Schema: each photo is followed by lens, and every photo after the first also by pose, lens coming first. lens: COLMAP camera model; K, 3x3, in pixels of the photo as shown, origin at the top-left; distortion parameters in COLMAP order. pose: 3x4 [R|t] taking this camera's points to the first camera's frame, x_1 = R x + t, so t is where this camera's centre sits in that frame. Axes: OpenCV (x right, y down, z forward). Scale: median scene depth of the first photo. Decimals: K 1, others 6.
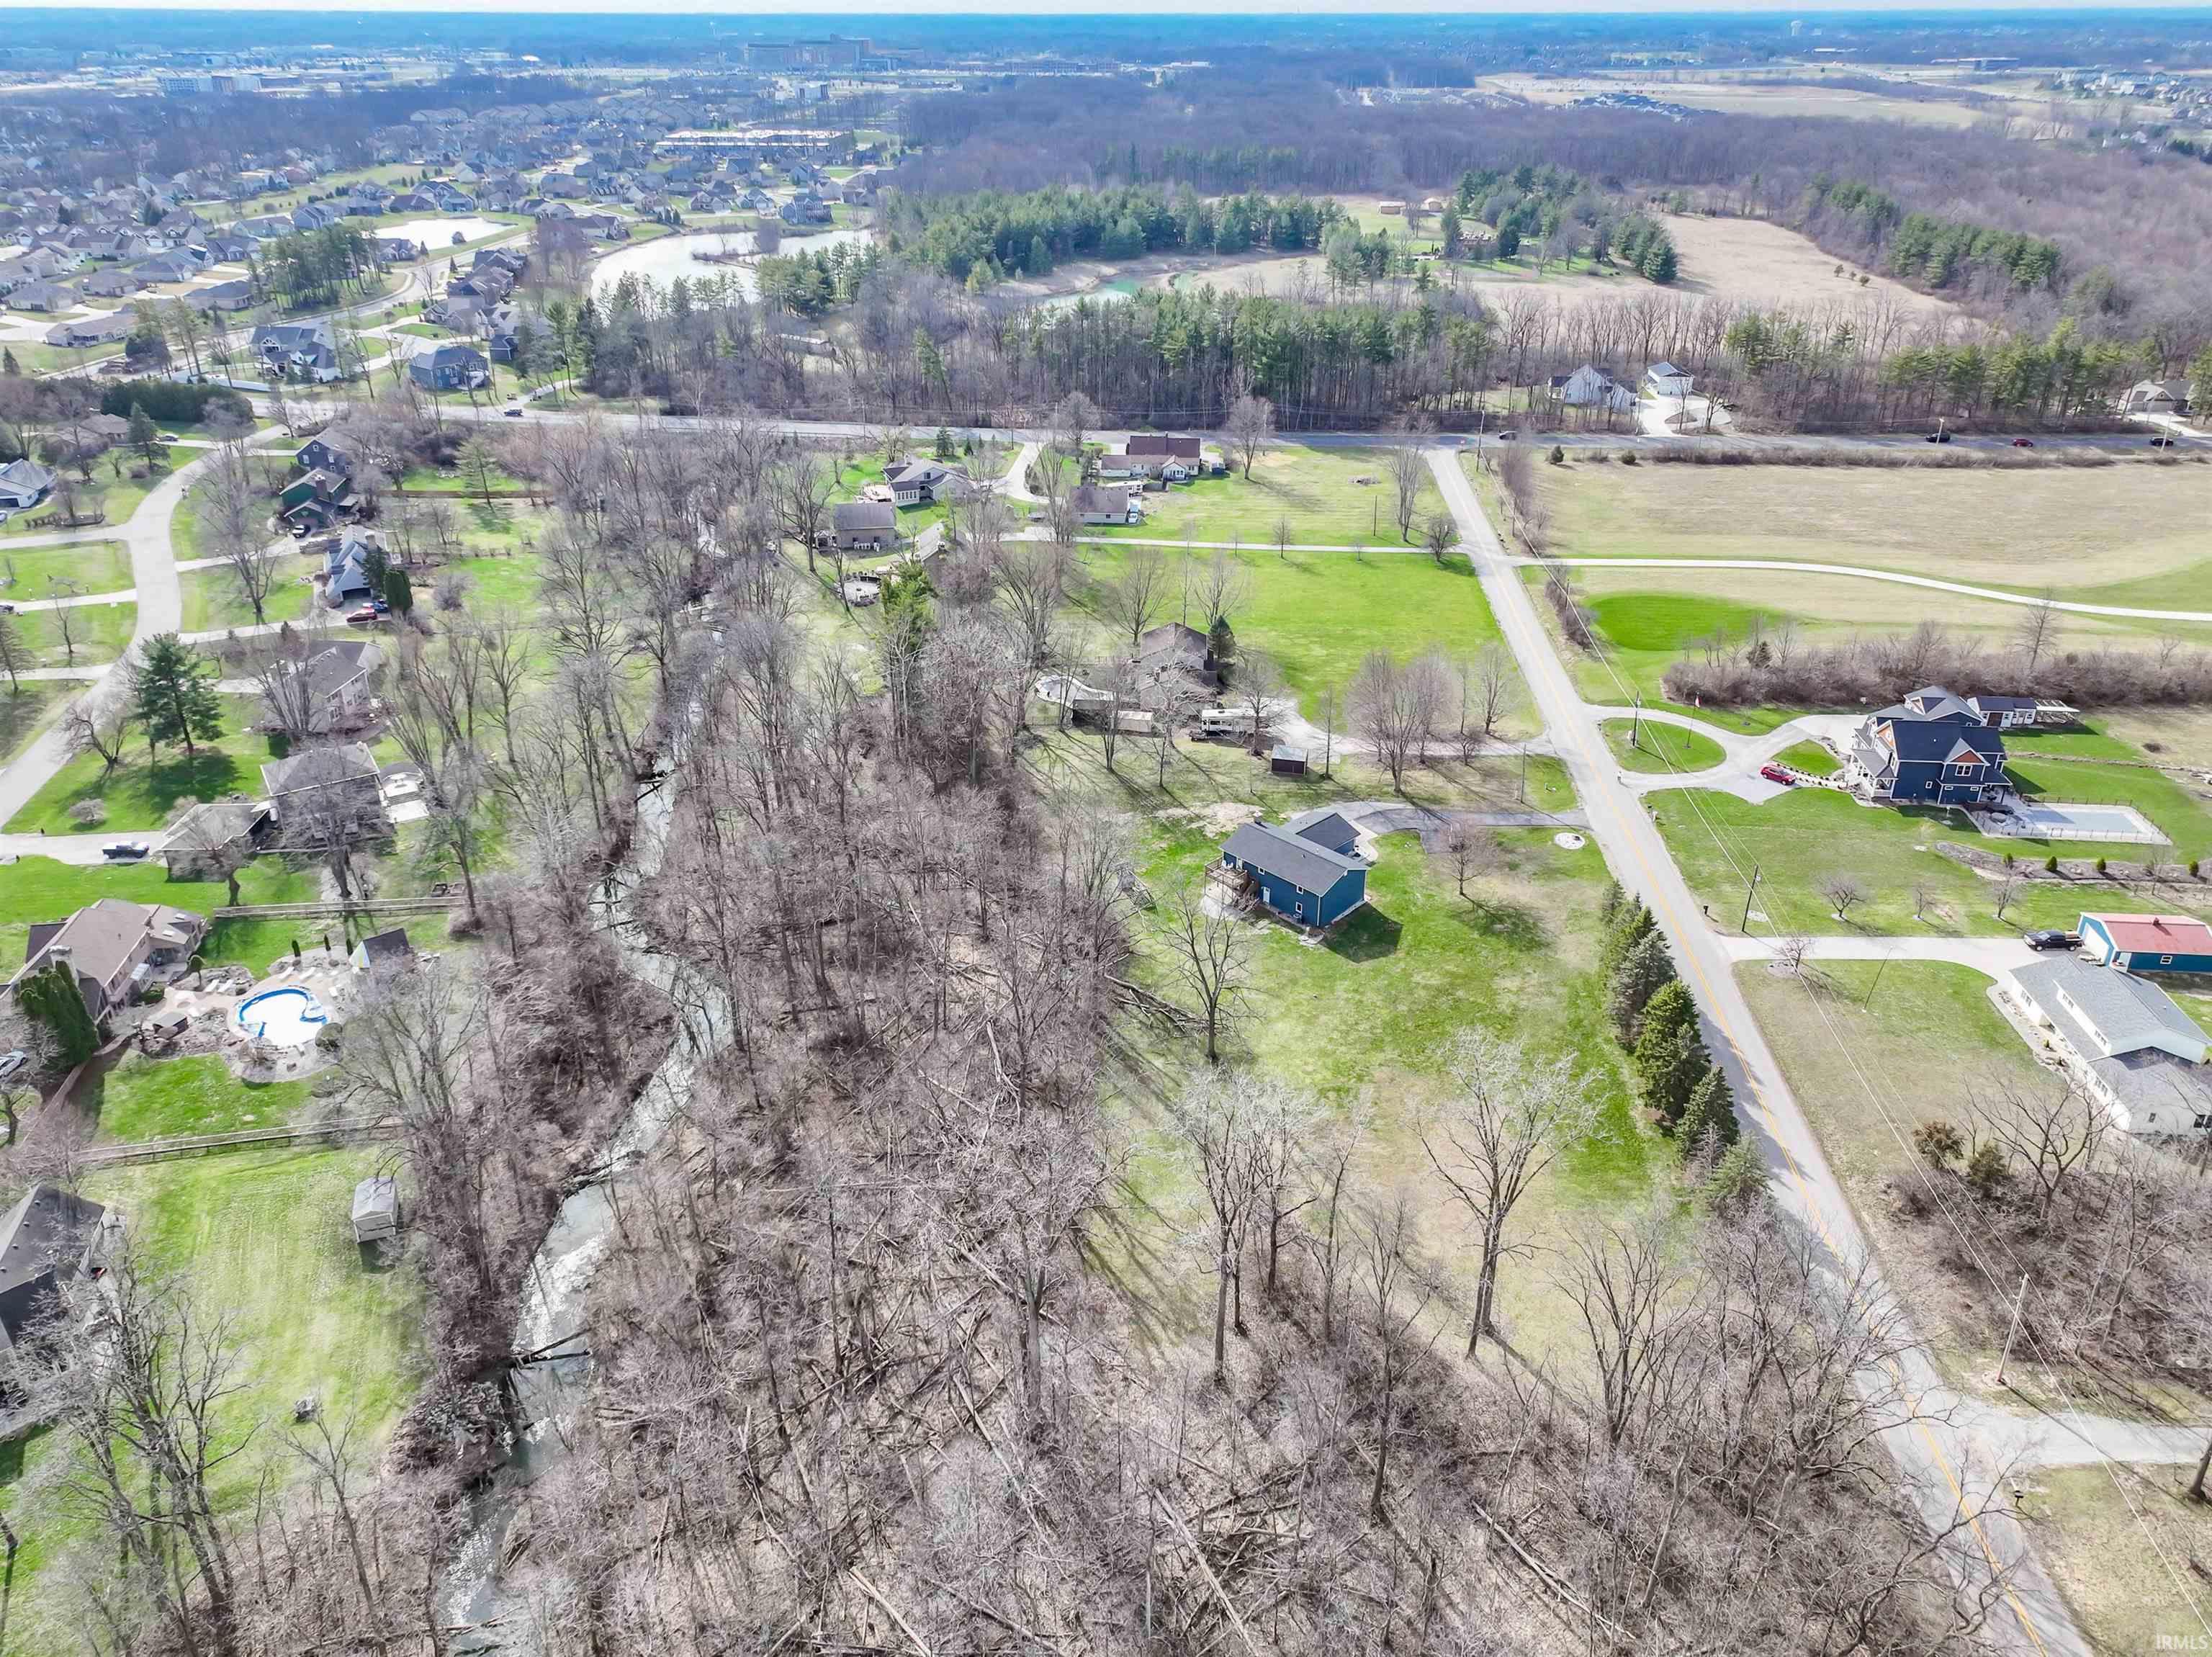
lens RADIAL K [[1548.1, 0, 1111.3], [0, 1548.1, 809.6], [0, 0, 1]] dist [0.002265, 0.015815]
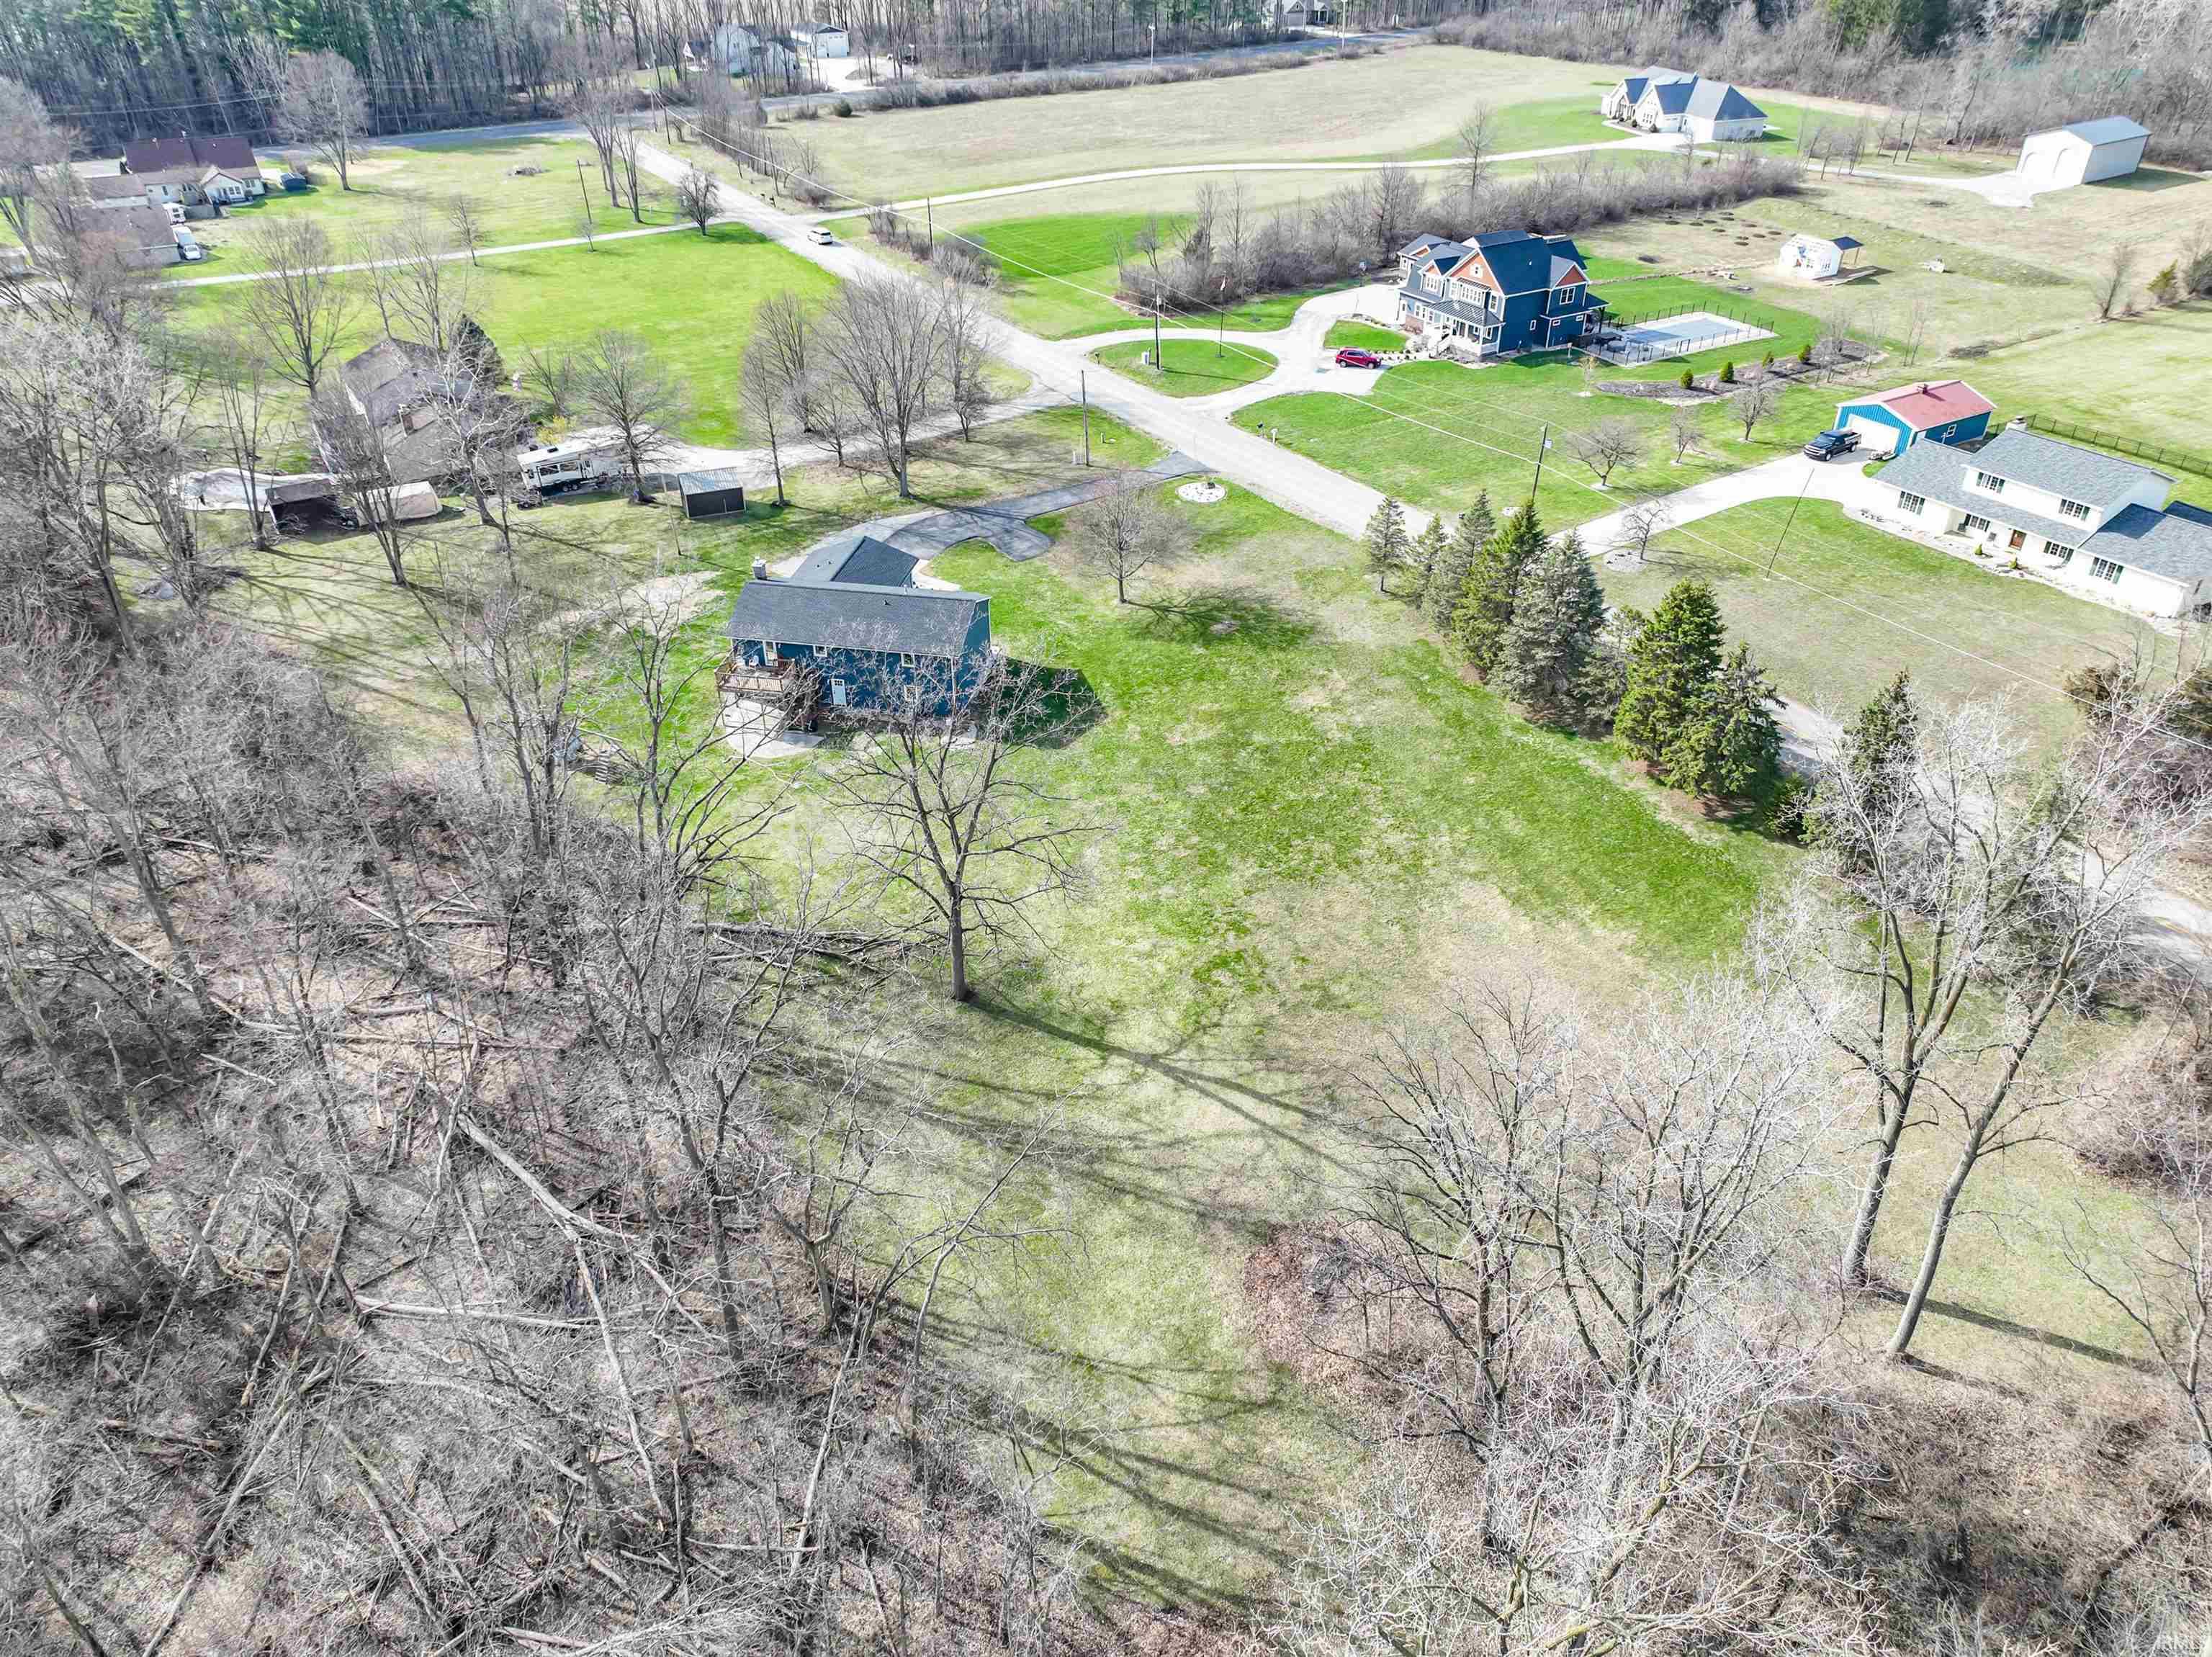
lens RADIAL K [[1548.1, 0, 1099.3], [0, 1548.1, 840.7], [0, 0, 1]] dist [0.002265, 0.015815]
pose [[0.819144, -0.324824, 0.472749, -0.077567], [0.269231, 0.945501, 0.183146, 0.022411], [-0.506475, -0.022744, 0.861955, 0.365926]]
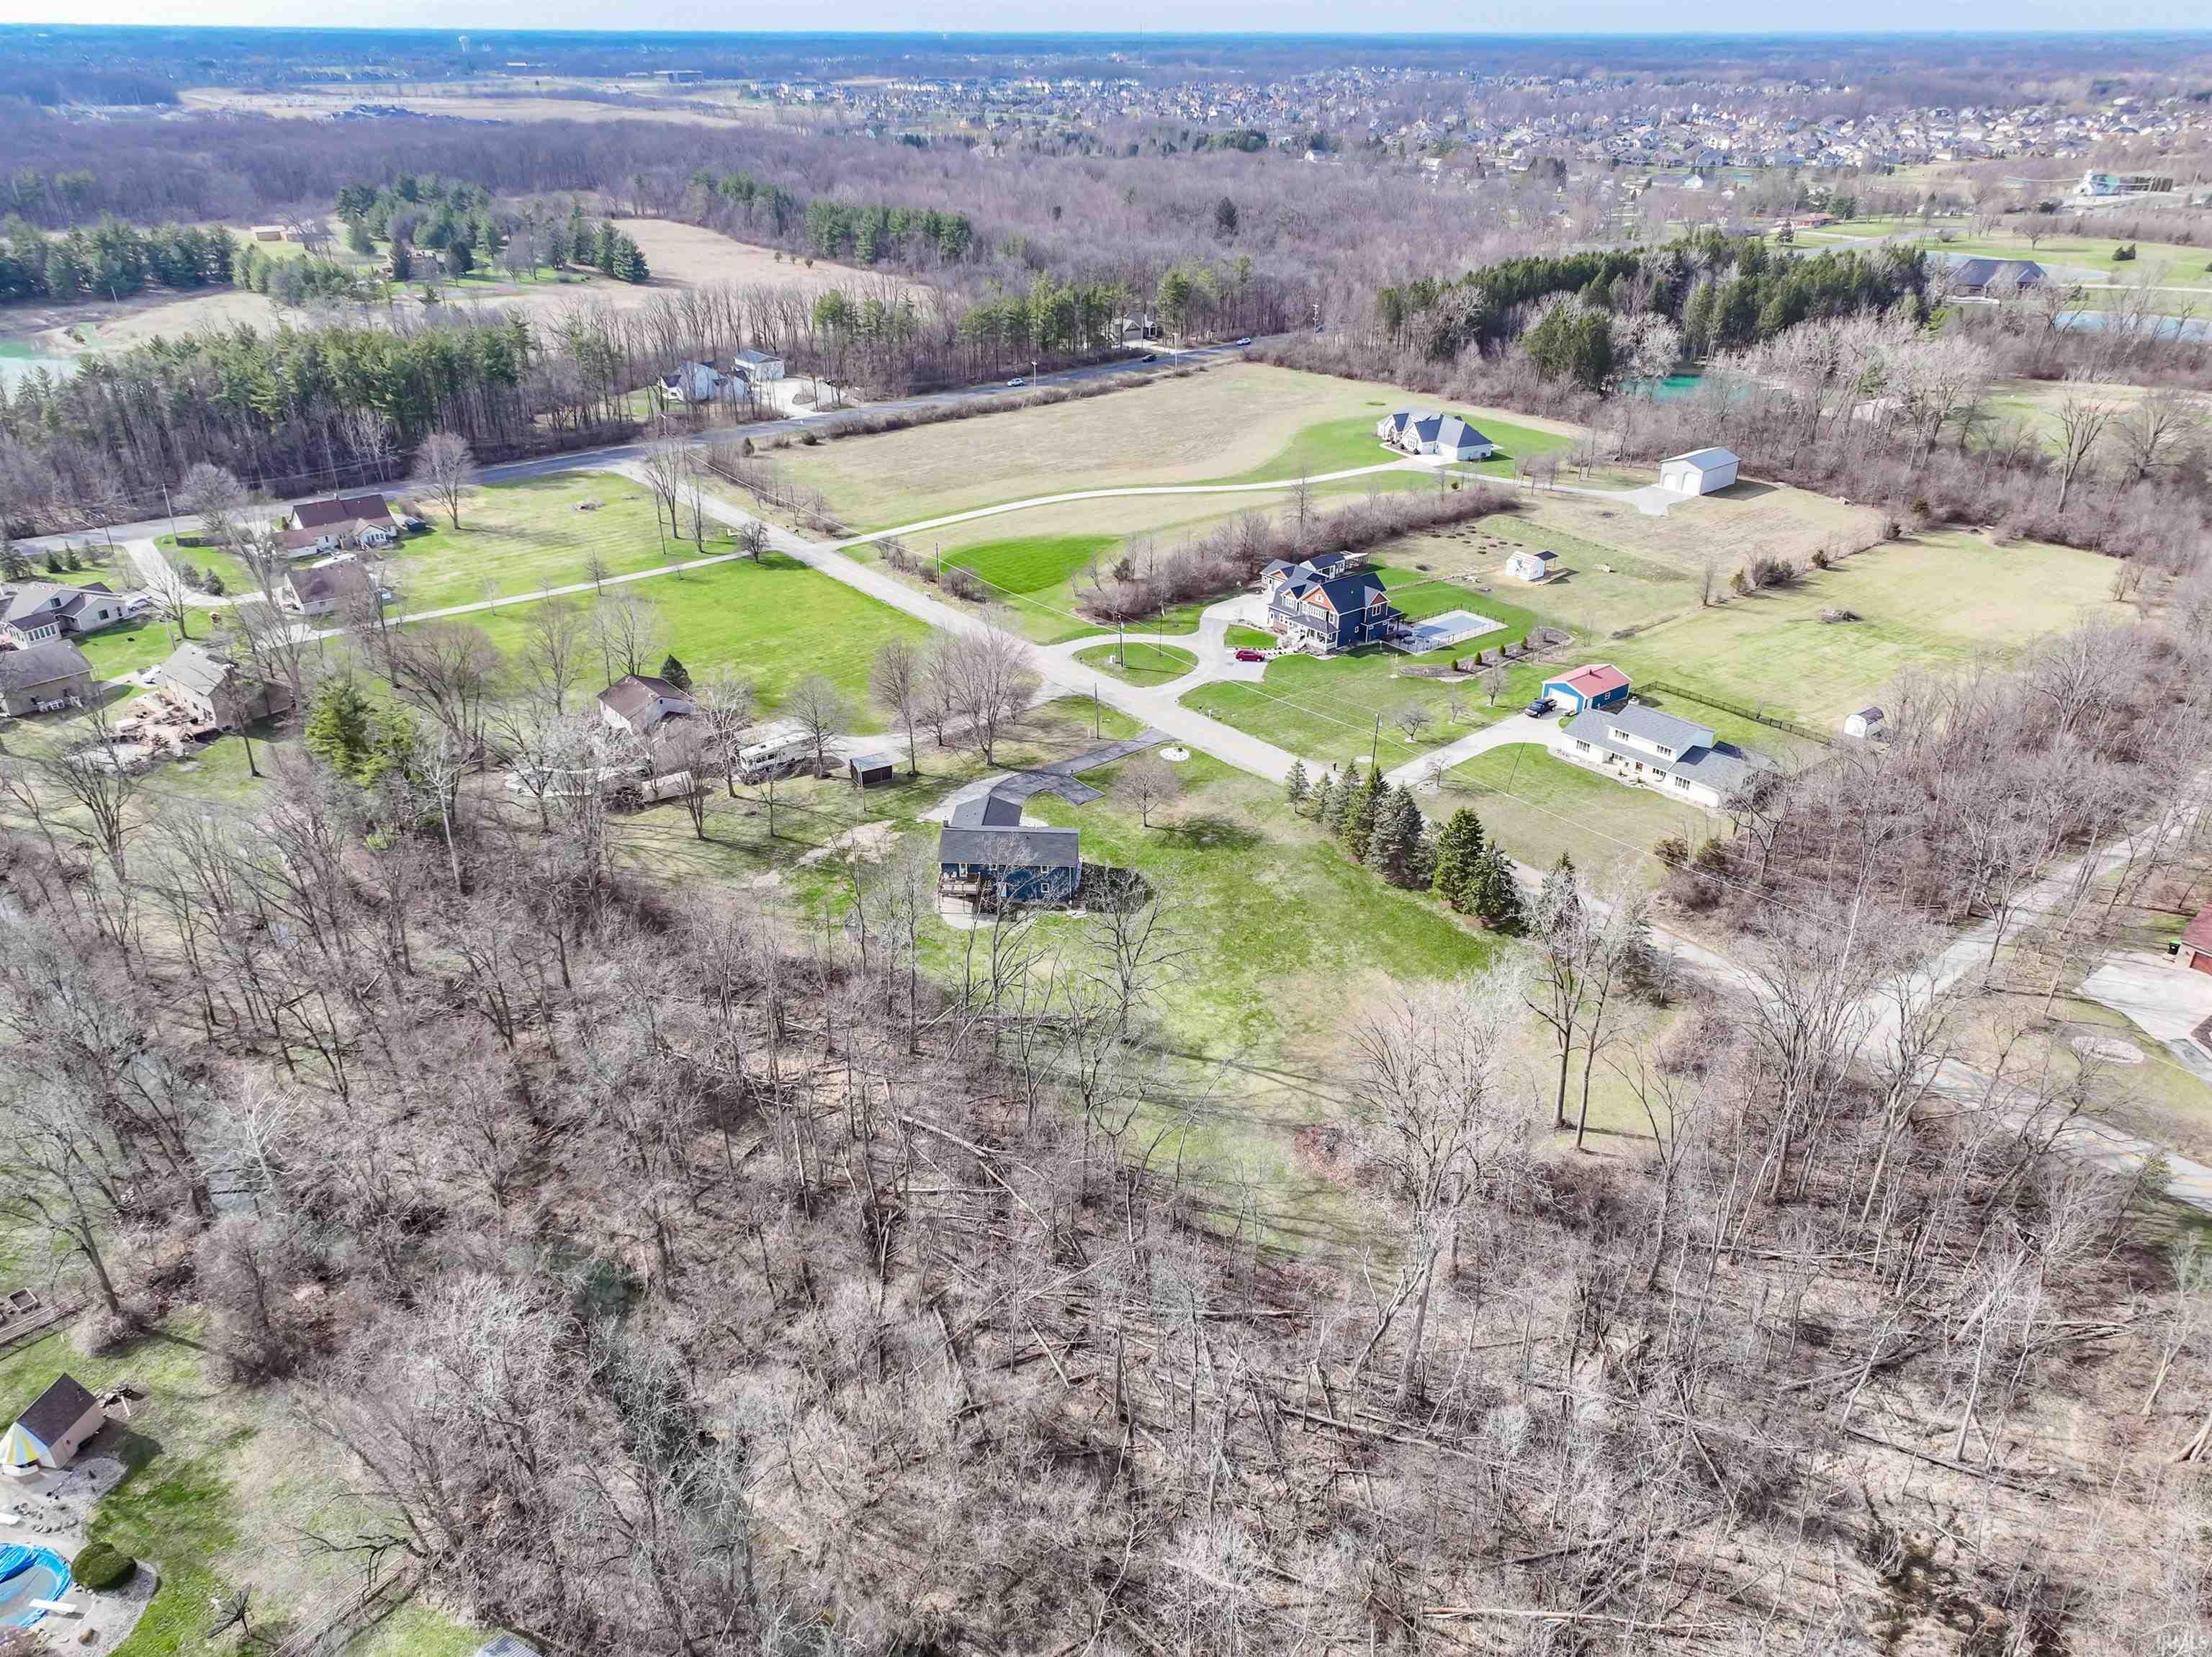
lens RADIAL K [[1548.1, 0, 1112.7], [0, 1548.1, 842.8], [0, 0, 1]] dist [0.002265, 0.015815]
pose [[0.733869, -0.314932, 0.601875, -0.320578], [0.310260, 0.943616, 0.115448, -0.047407], [-0.604297, 0.102014, 0.790202, 0.150504]]
